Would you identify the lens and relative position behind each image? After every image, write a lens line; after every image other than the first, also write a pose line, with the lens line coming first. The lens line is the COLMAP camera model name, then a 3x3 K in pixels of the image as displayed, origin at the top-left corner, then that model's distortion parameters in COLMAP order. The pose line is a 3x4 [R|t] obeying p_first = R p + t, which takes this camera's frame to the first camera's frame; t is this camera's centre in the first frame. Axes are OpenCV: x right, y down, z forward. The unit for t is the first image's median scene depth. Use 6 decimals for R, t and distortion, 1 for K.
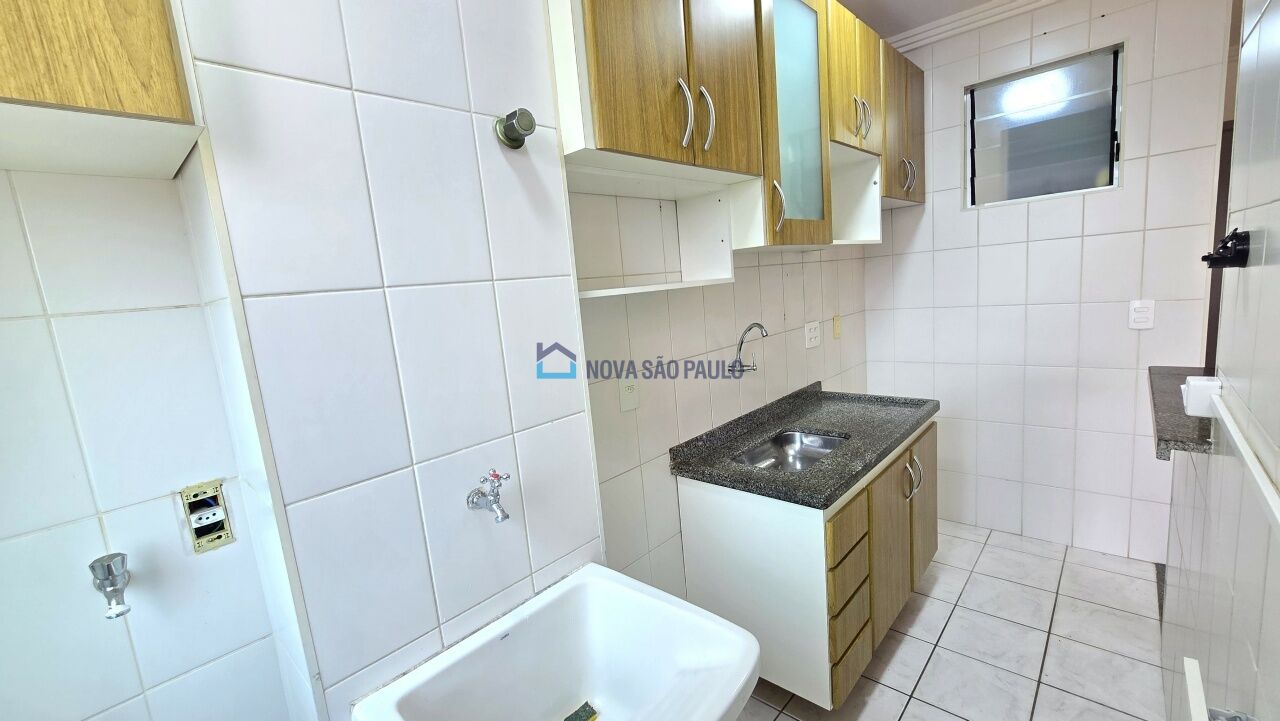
lens RADIAL K [[524.9, 0, 635.6], [0, 524.9, 364.4], [0, 0, 1]] dist [-0.003477, 0.001107]
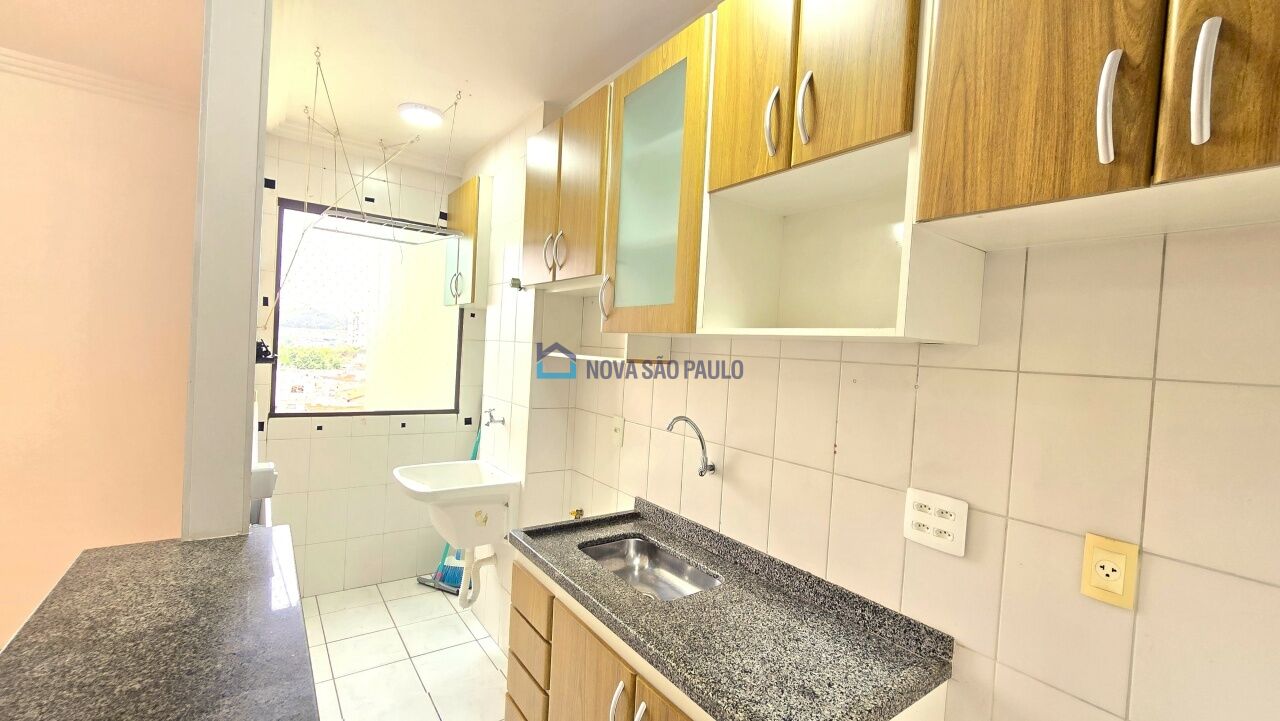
lens RADIAL K [[524.9, 0, 635.6], [0, 524.9, 364.4], [0, 0, 1]] dist [-0.003477, 0.001107]
pose [[-0.199829, 0.107618, -0.973903, 1.100168], [-0.192523, 0.970262, 0.146718, -0.277728], [0.960731, 0.216818, -0.173167, 1.059966]]
